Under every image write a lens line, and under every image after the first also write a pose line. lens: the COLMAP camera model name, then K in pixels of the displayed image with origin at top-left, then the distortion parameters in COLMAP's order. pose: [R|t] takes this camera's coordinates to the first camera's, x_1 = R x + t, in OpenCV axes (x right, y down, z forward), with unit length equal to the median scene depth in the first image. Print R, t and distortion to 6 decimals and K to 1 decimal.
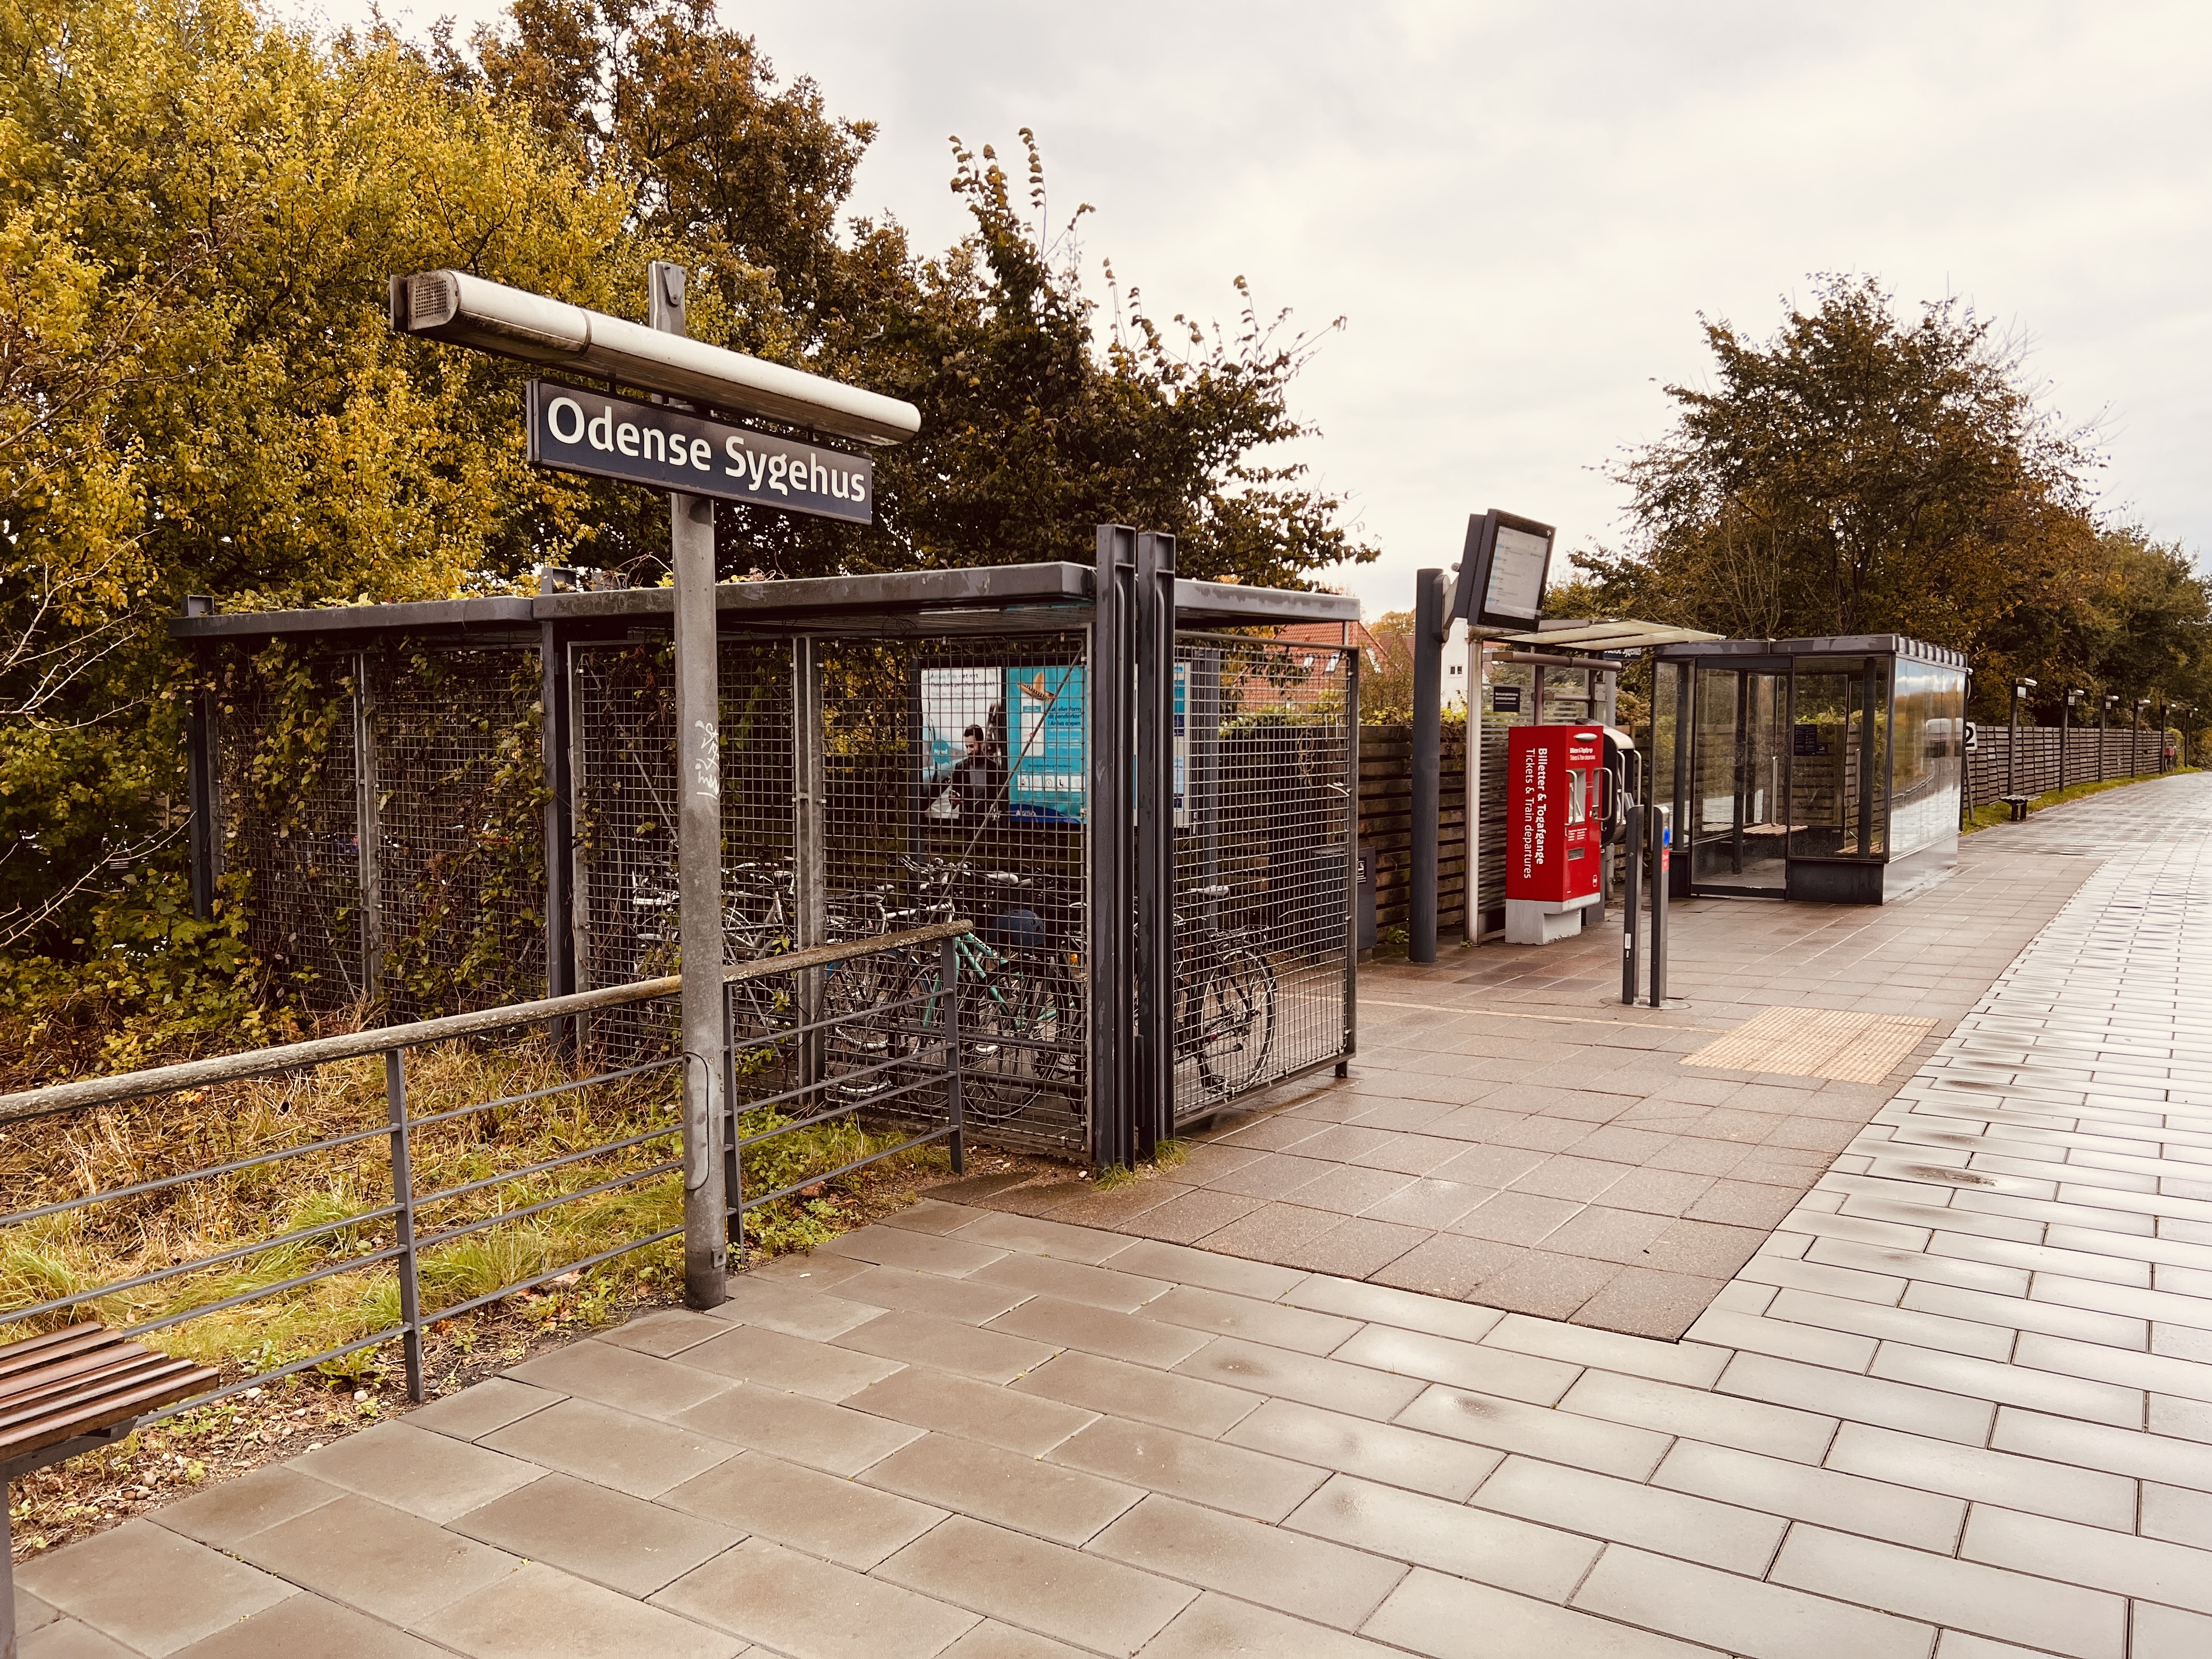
lens RADIAL K [[1671.5, 0, 1106.0], [0, 1671.5, 829.5], [0, 0, 1]] dist [0.087579, -0.098423]
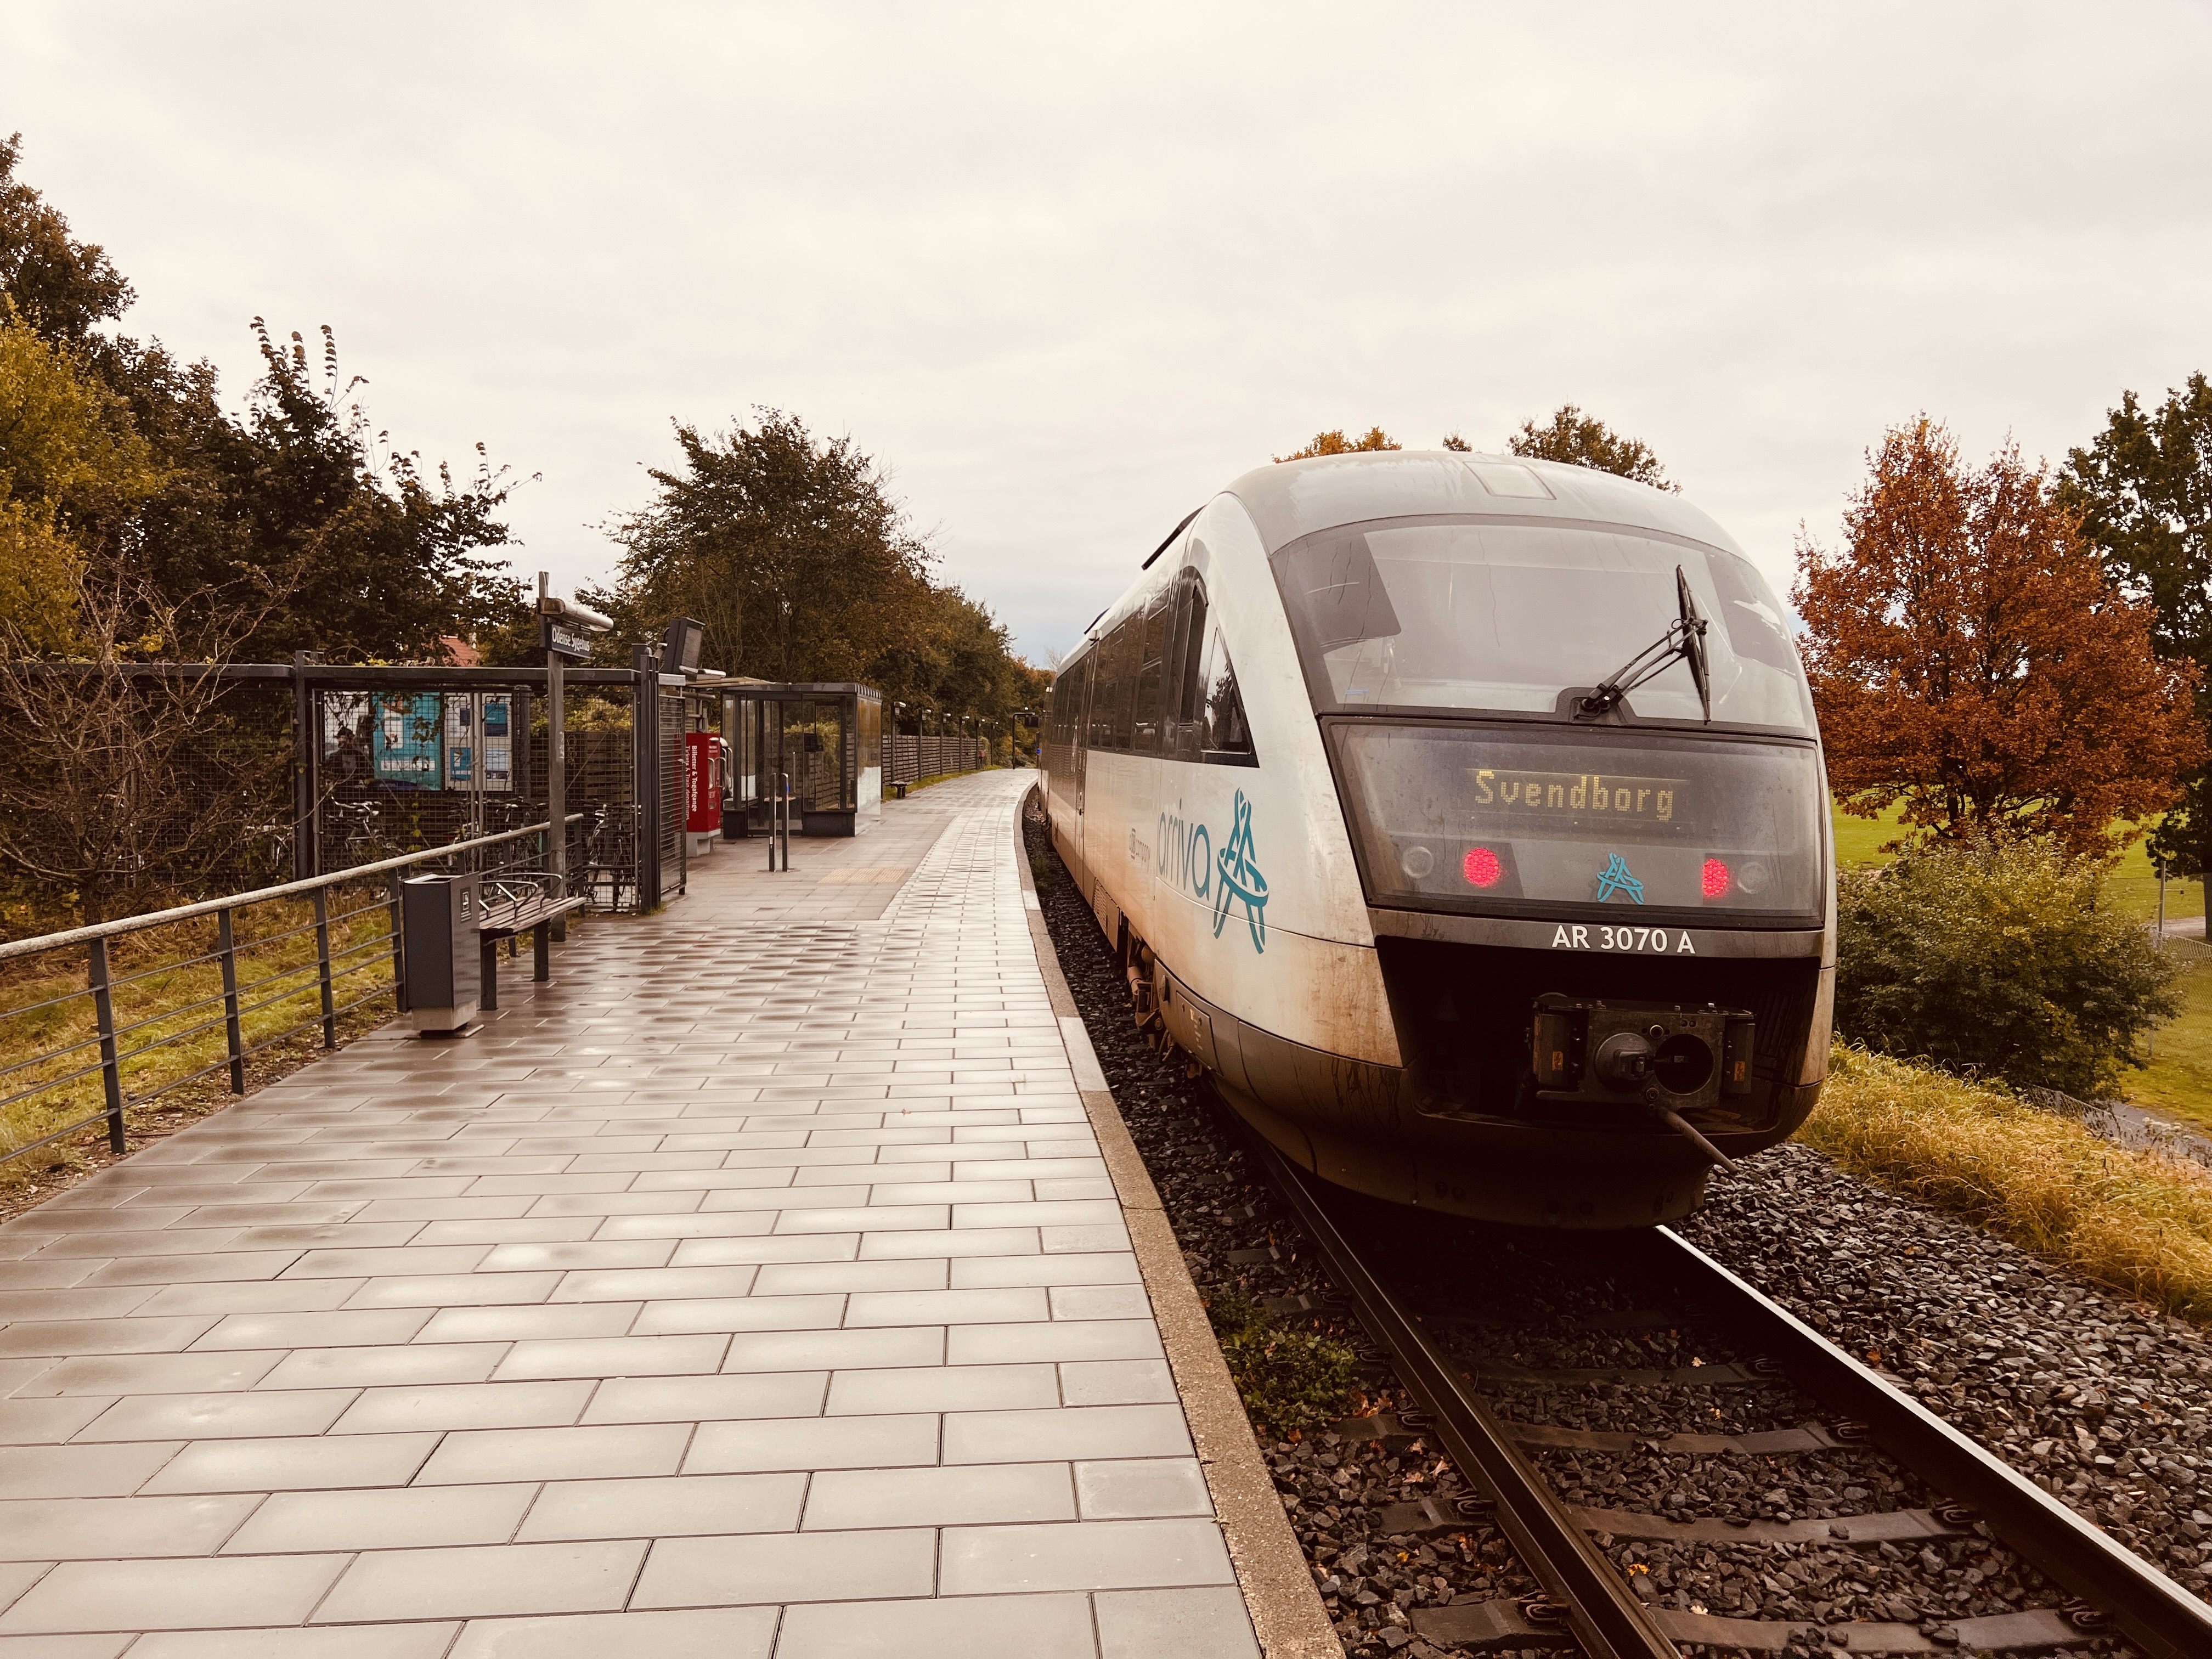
lens RADIAL K [[1653.6, 0, 1099.7], [0, 1653.6, 822.8], [0, 0, 1]] dist [0.111729, -0.142167]
pose [[0.807686, -0.024862, 0.589088, -0.291577], [0.028128, 0.999598, 0.003620, 0.025993], [-0.588941, 0.013646, 0.808061, -0.451460]]
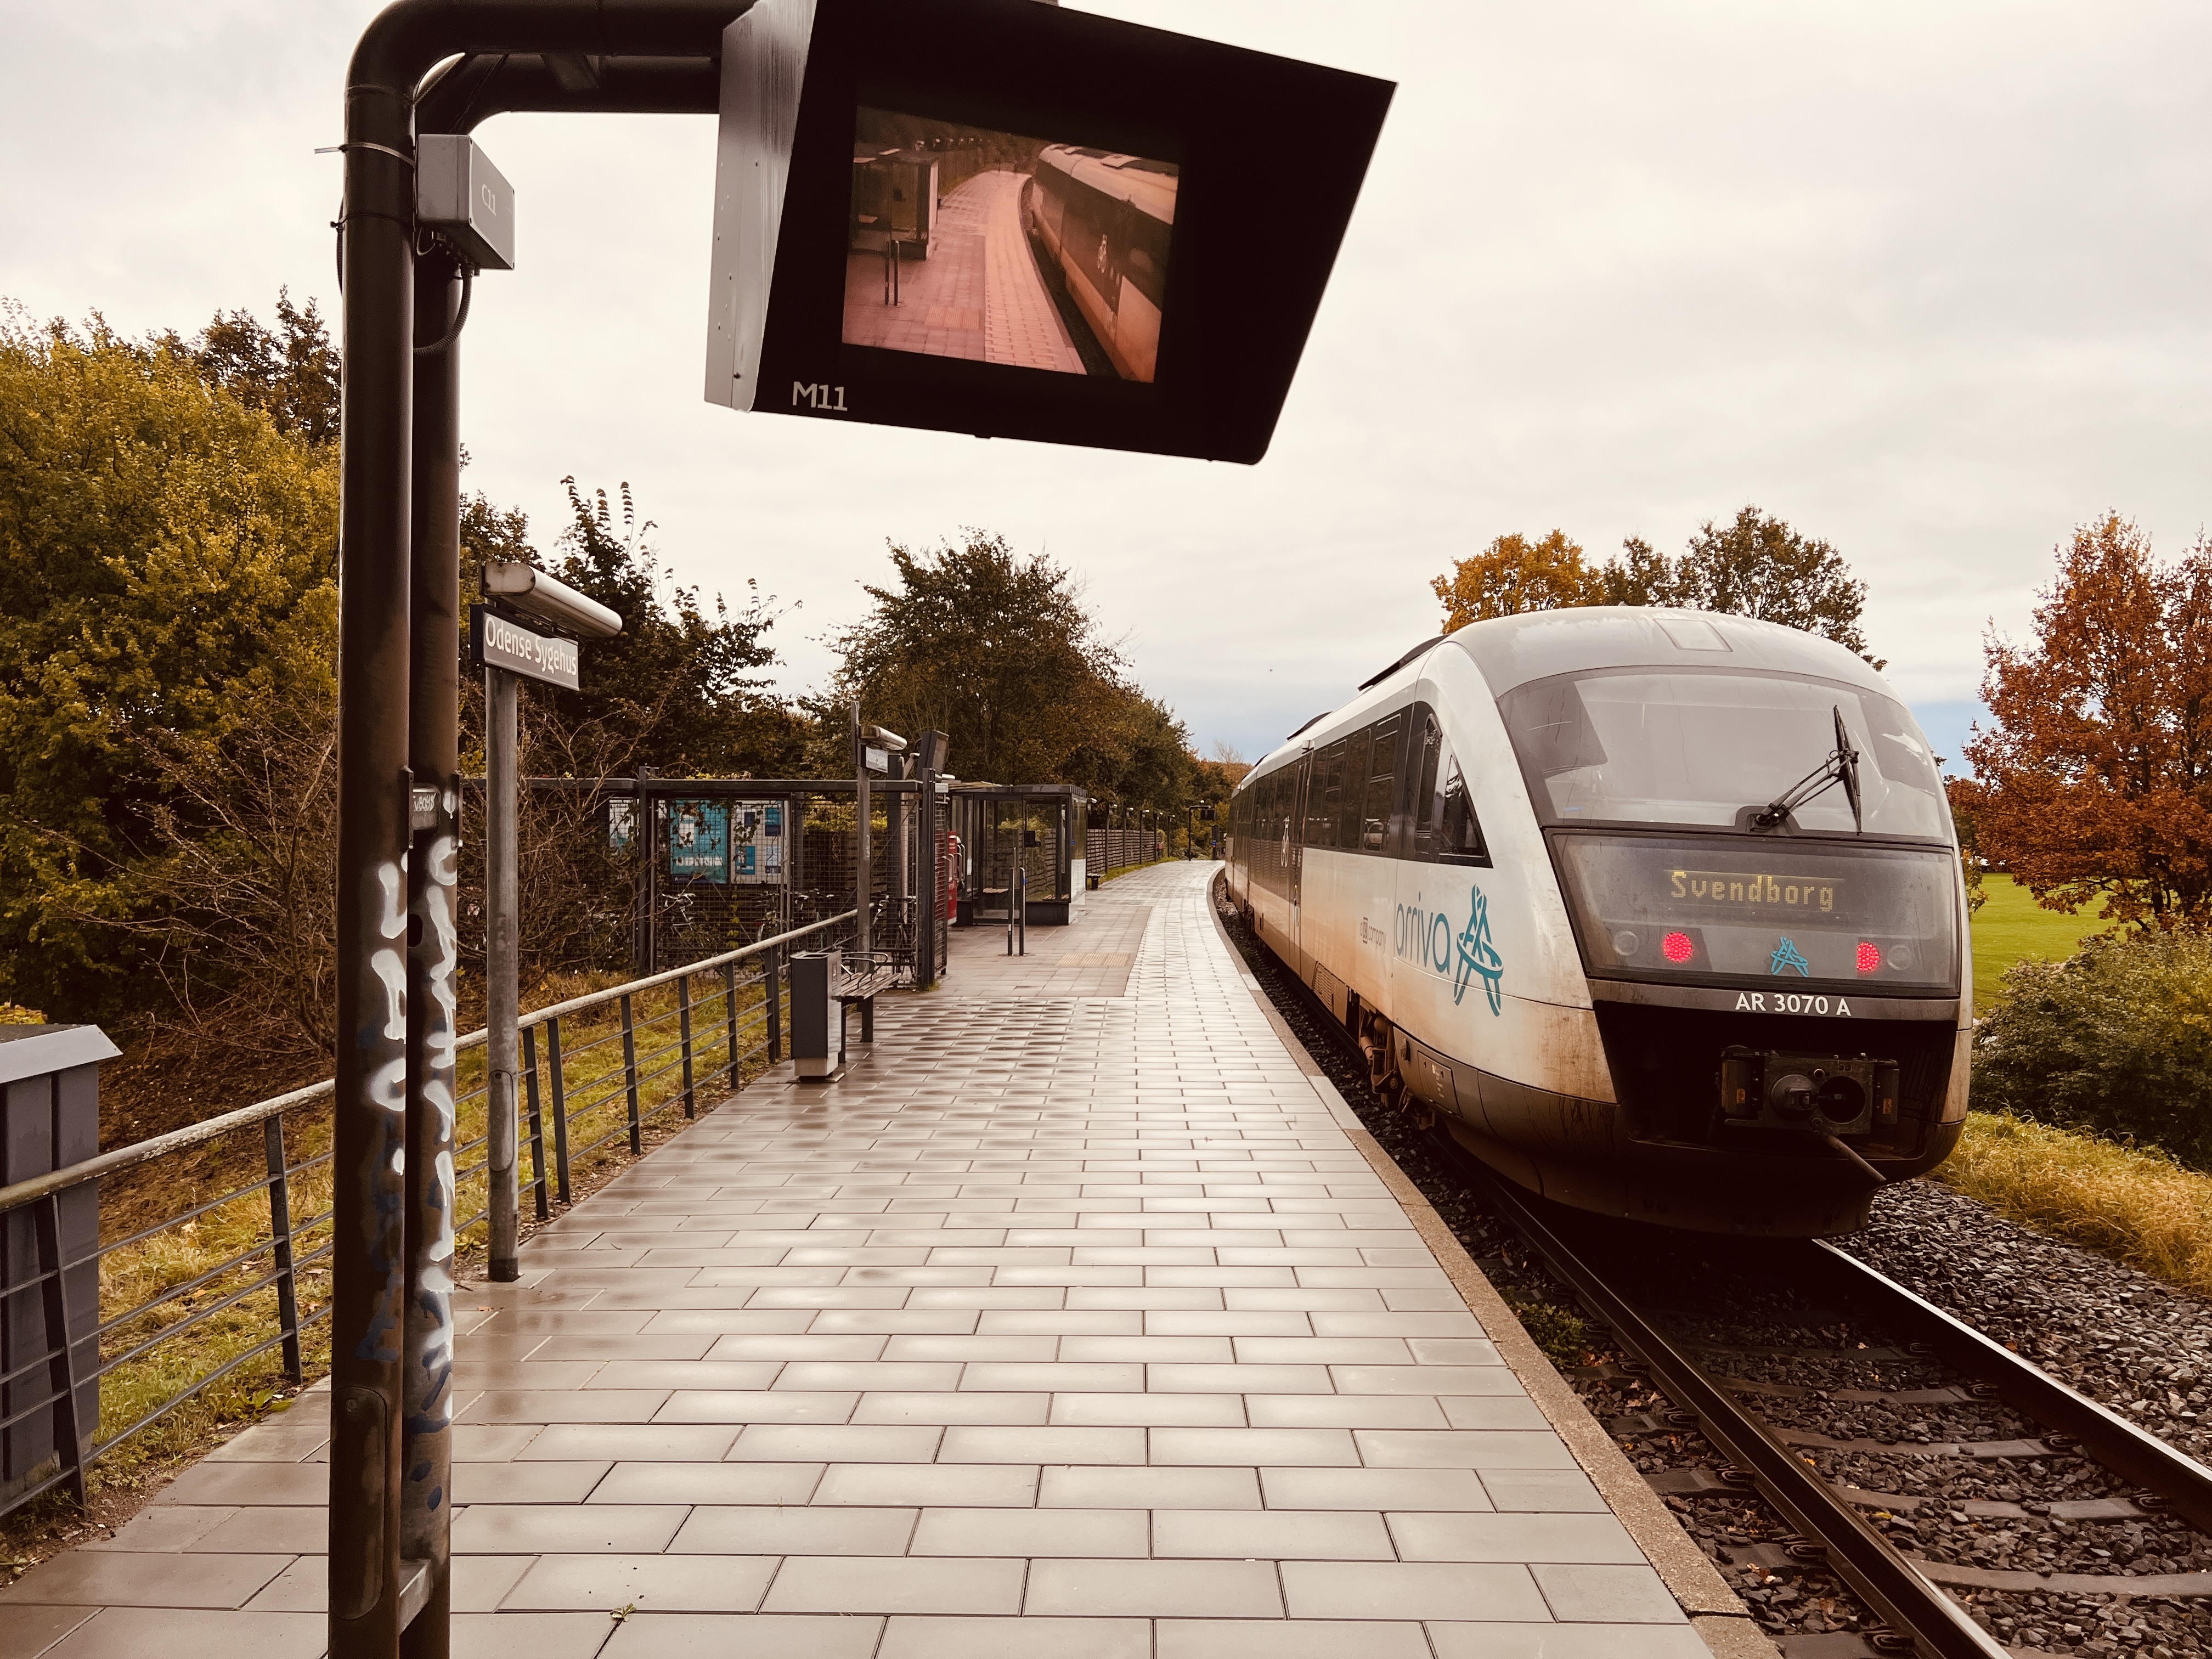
lens RADIAL K [[1658.5, 0, 1090.1], [0, 1658.5, 817.9], [0, 0, 1]] dist [0.084877, -0.100072]
pose [[0.865385, 0.006980, 0.501059, -0.378710], [0.025065, 0.998048, -0.057194, 0.025877], [-0.500480, 0.062054, 0.863521, -0.524019]]
